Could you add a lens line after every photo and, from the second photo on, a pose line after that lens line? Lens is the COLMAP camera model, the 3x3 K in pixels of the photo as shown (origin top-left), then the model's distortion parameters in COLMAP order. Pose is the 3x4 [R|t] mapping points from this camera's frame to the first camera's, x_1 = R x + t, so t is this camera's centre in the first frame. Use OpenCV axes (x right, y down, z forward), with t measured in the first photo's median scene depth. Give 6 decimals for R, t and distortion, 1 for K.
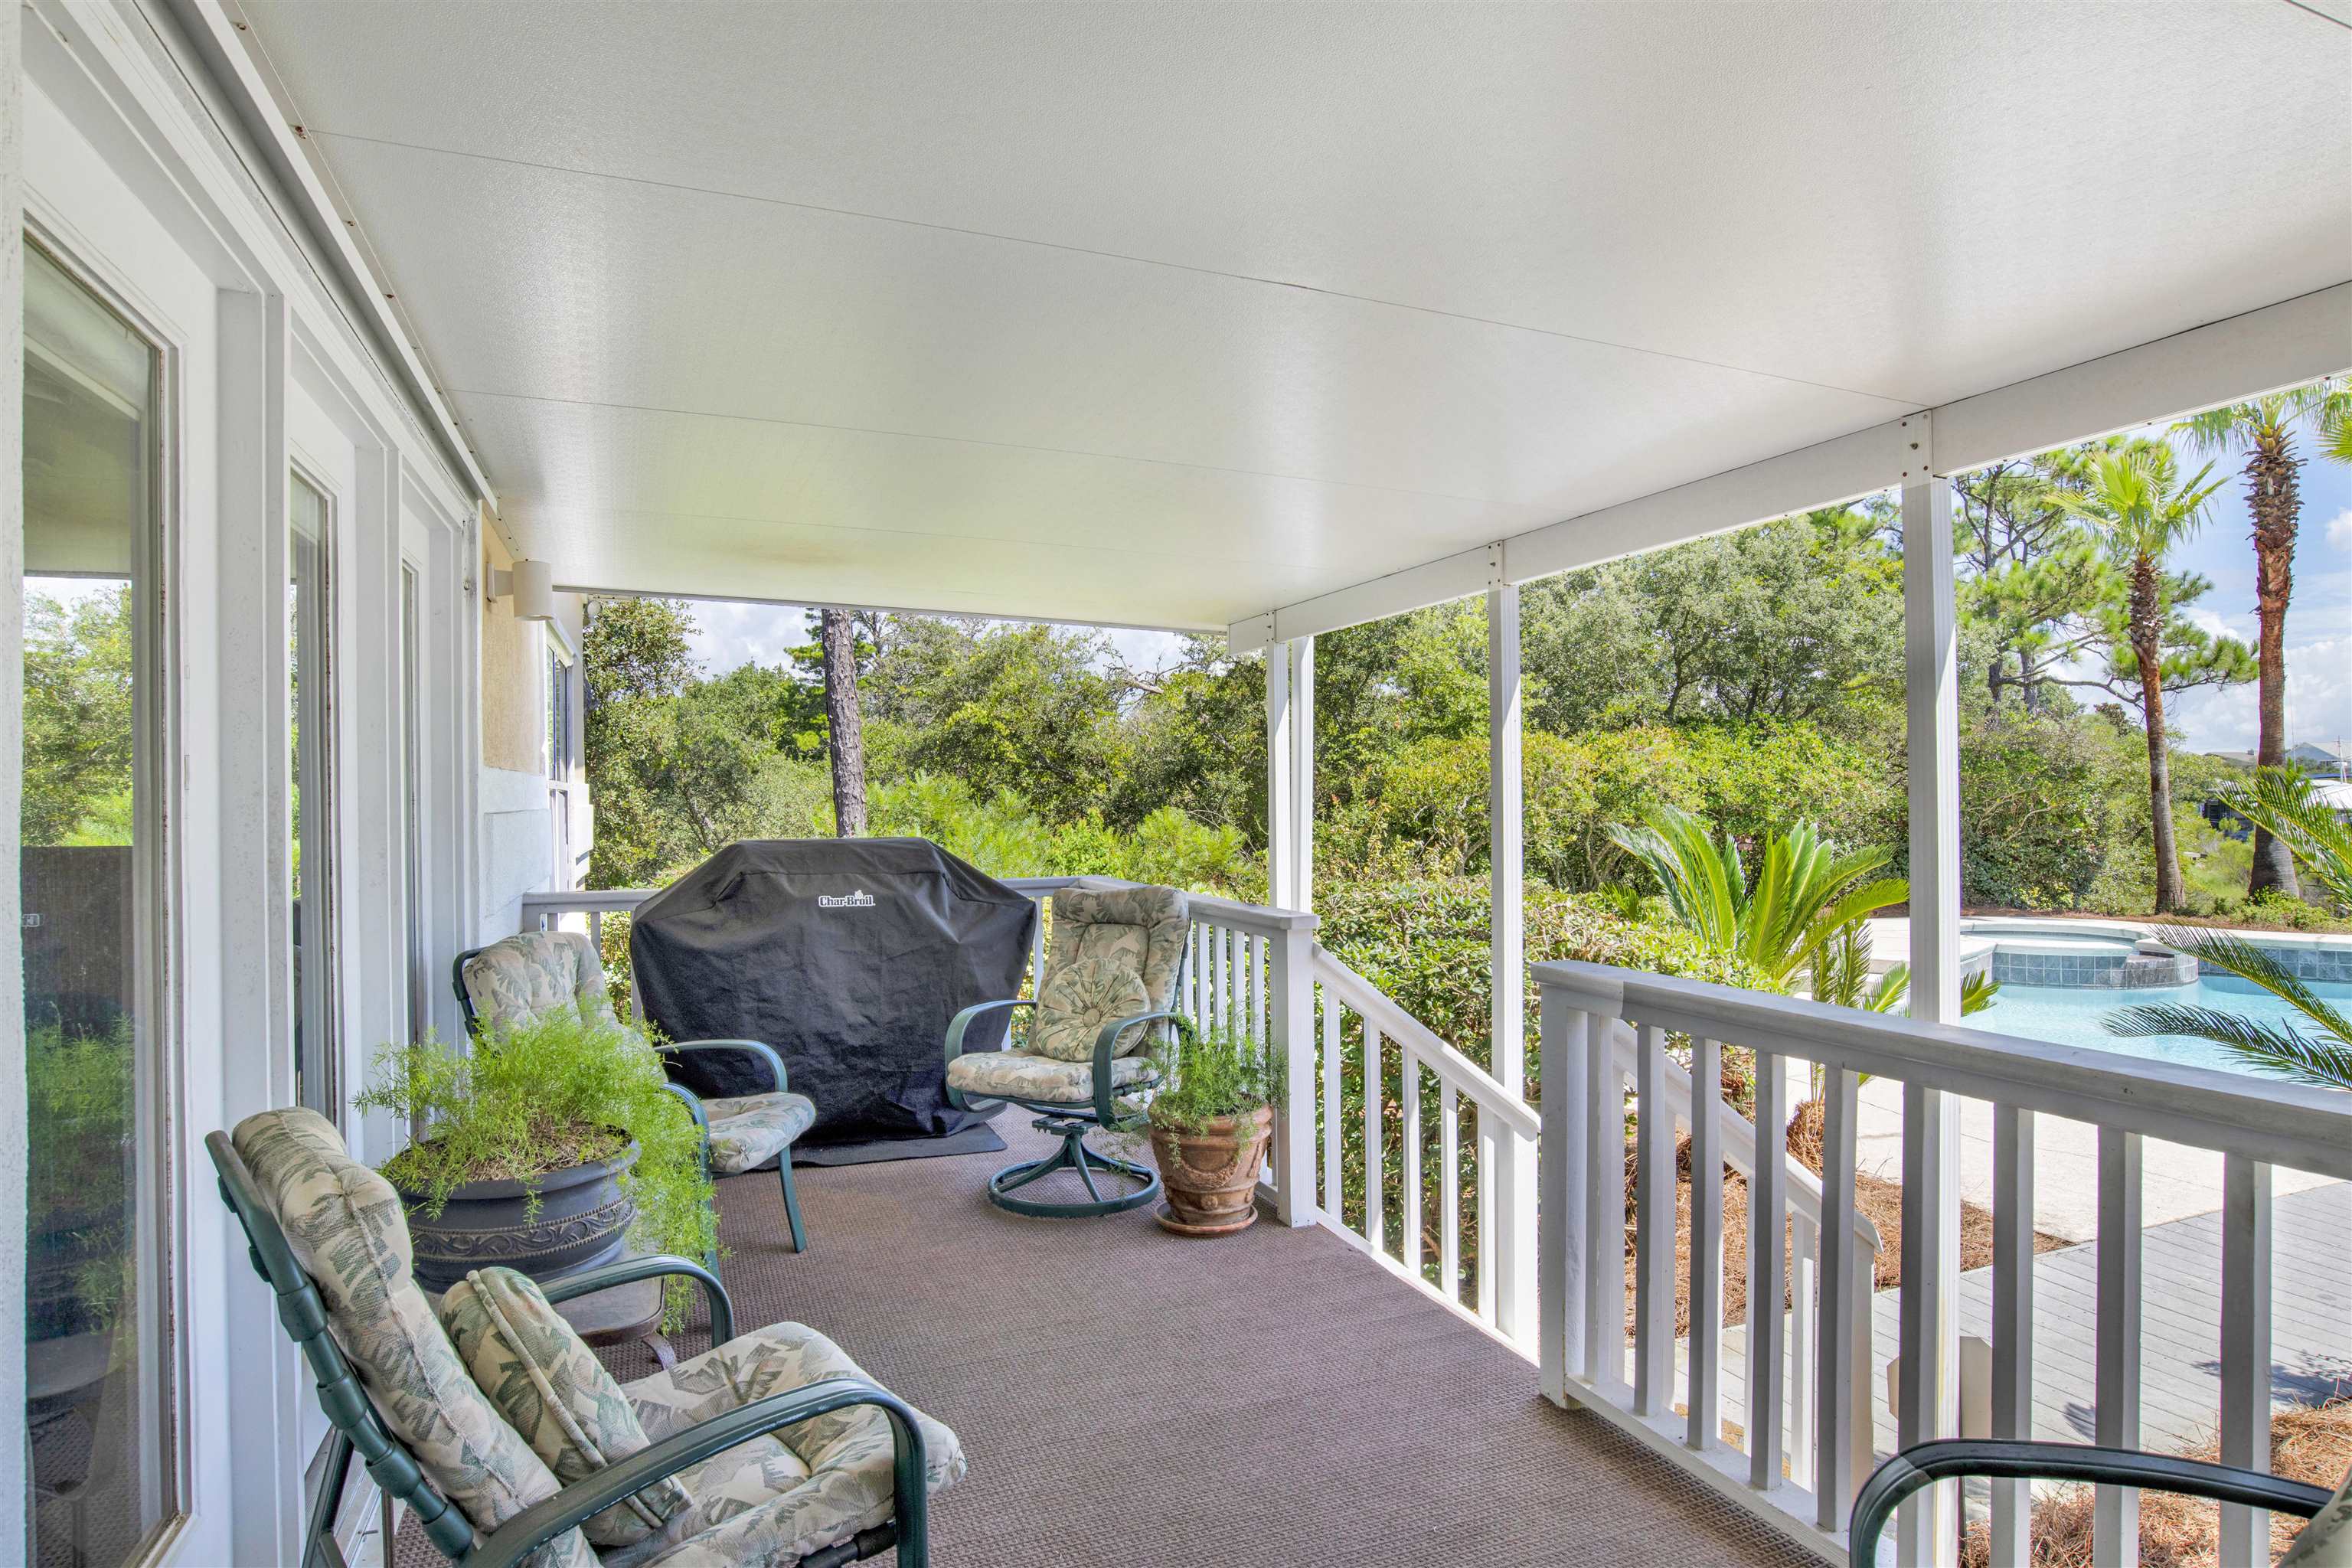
lens RADIAL K [[1286.1, 0, 1170.2], [0, 1286.1, 788.4], [0, 0, 1]] dist [-0.061371, 0.018553]
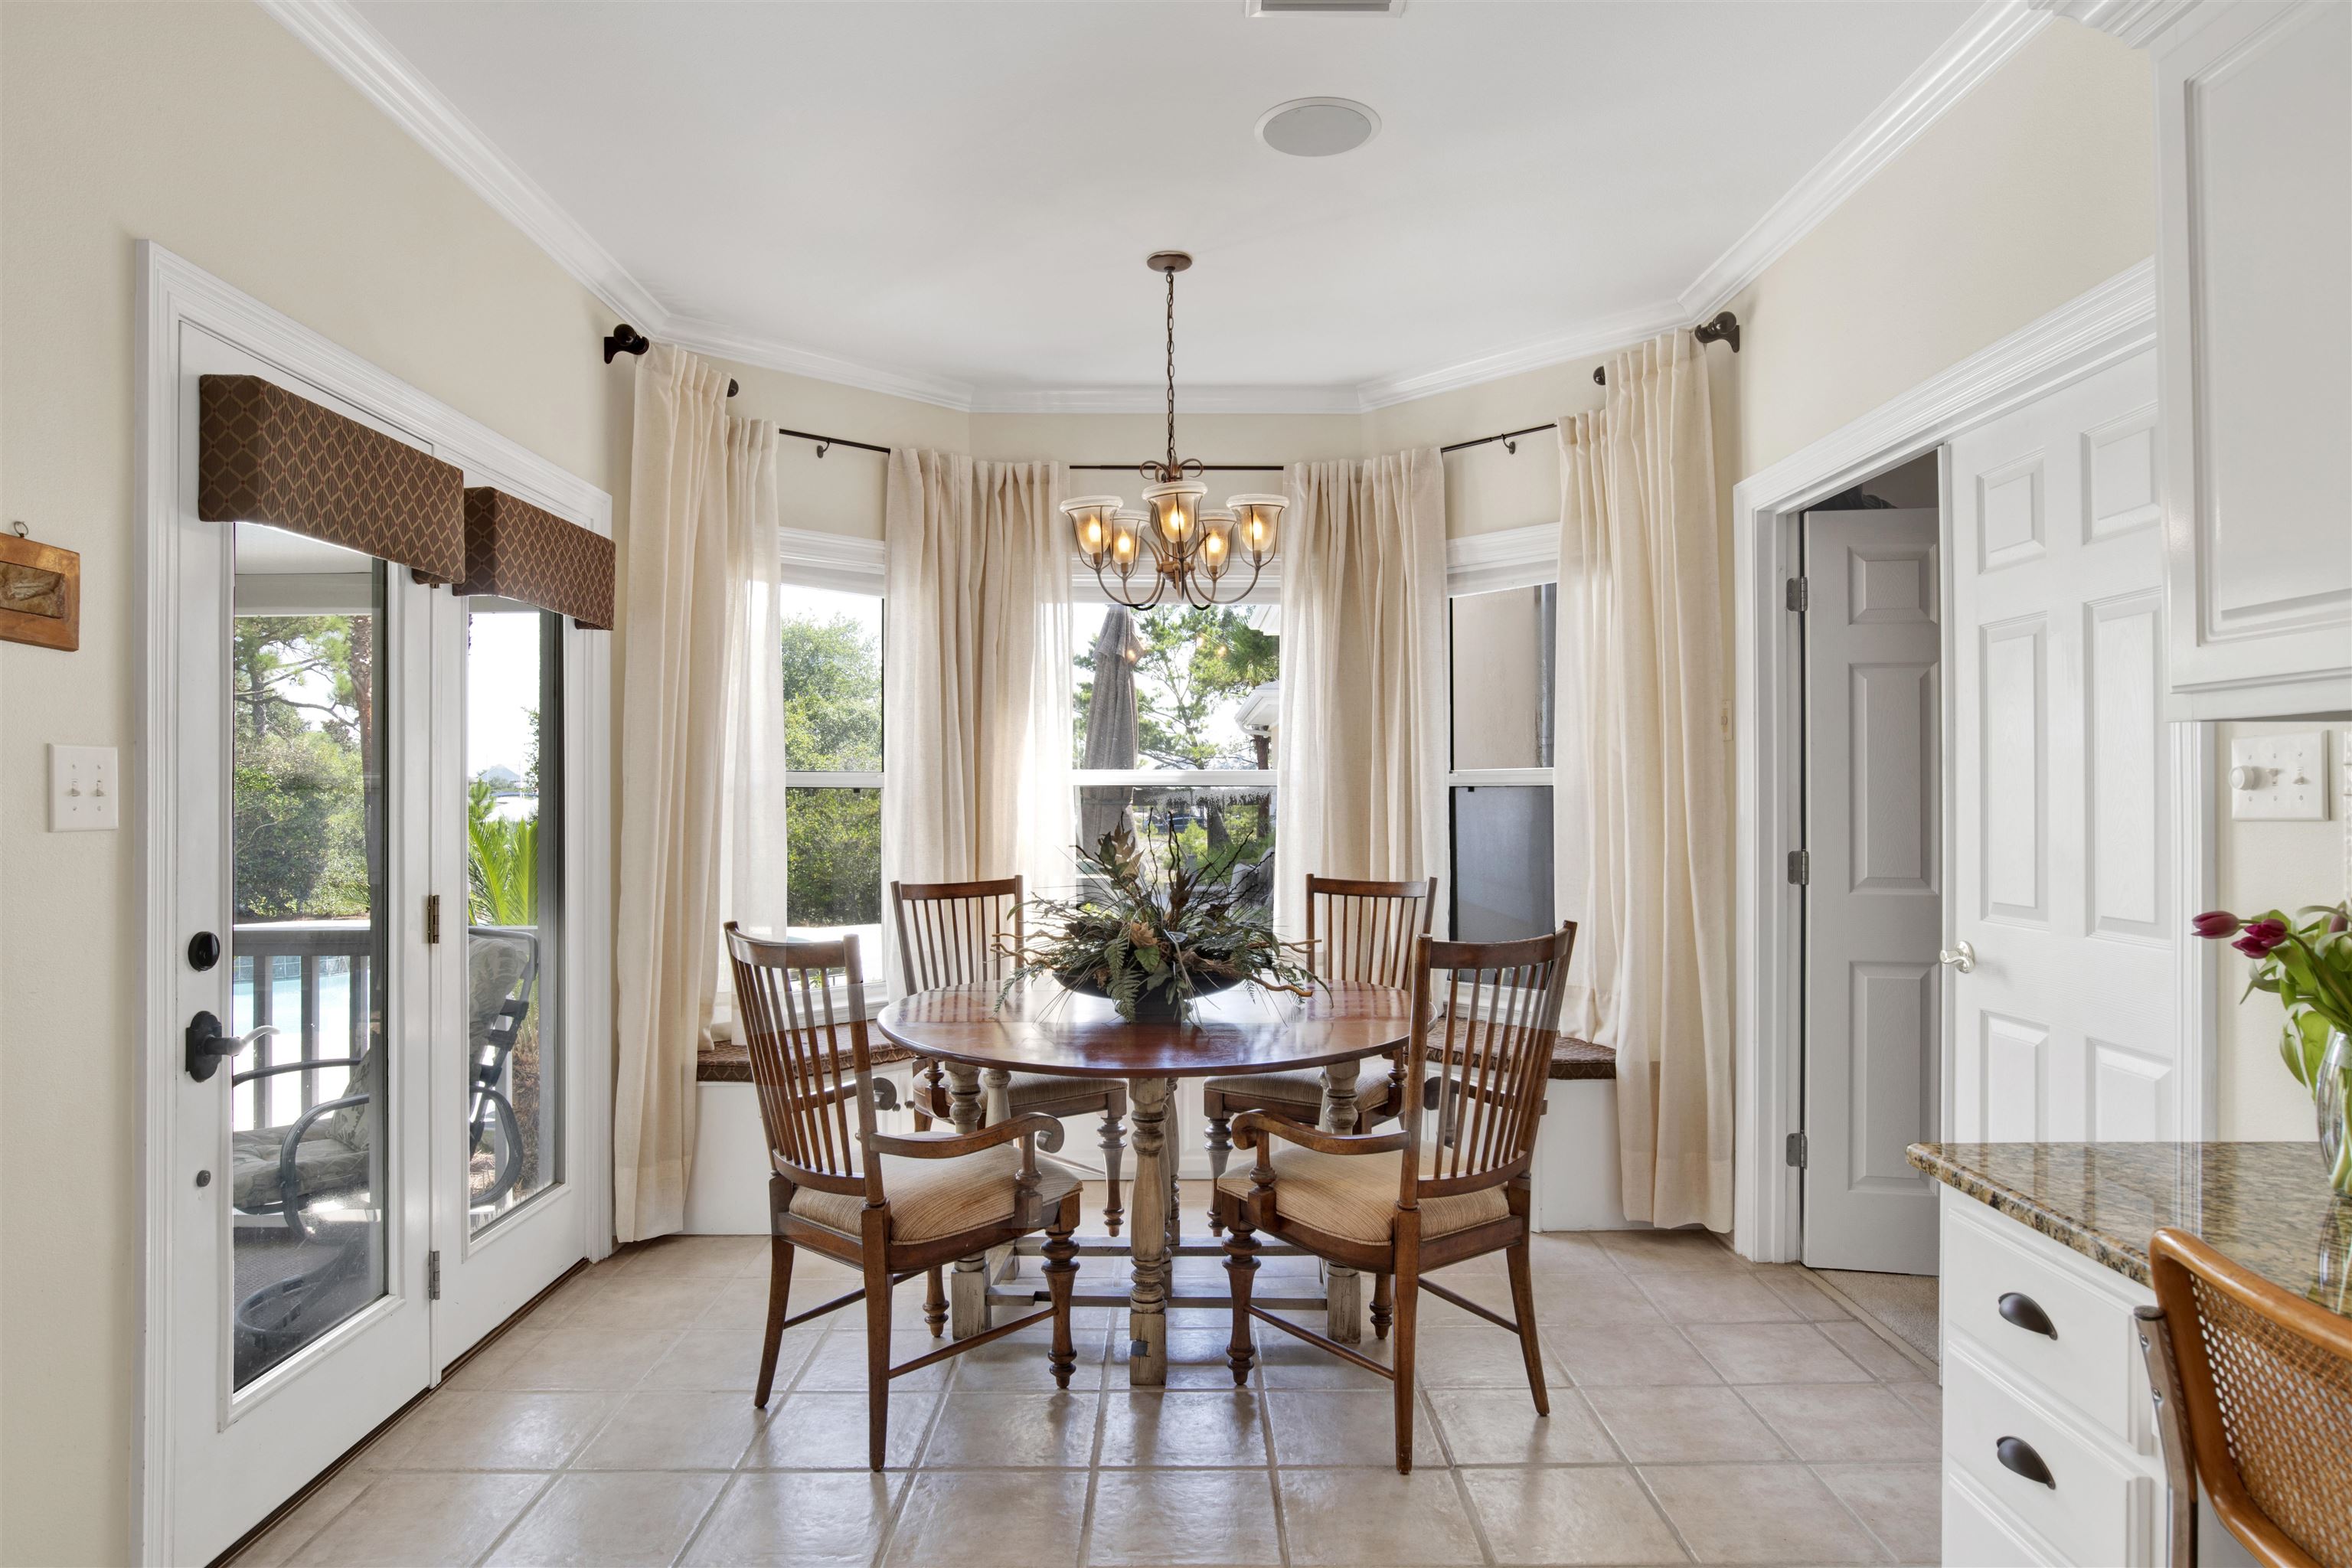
lens RADIAL K [[1349.1, 0, 1174.5], [0, 1349.1, 793.6], [0, 0, 1]] dist [-0.053588, 0.004751]
pose [[0.353320, 0.009539, 0.935454, -0.062704], [-0.003087, 0.999954, -0.009030, -0.000458], [-0.935497, 0.000303, 0.353334, -0.091562]]
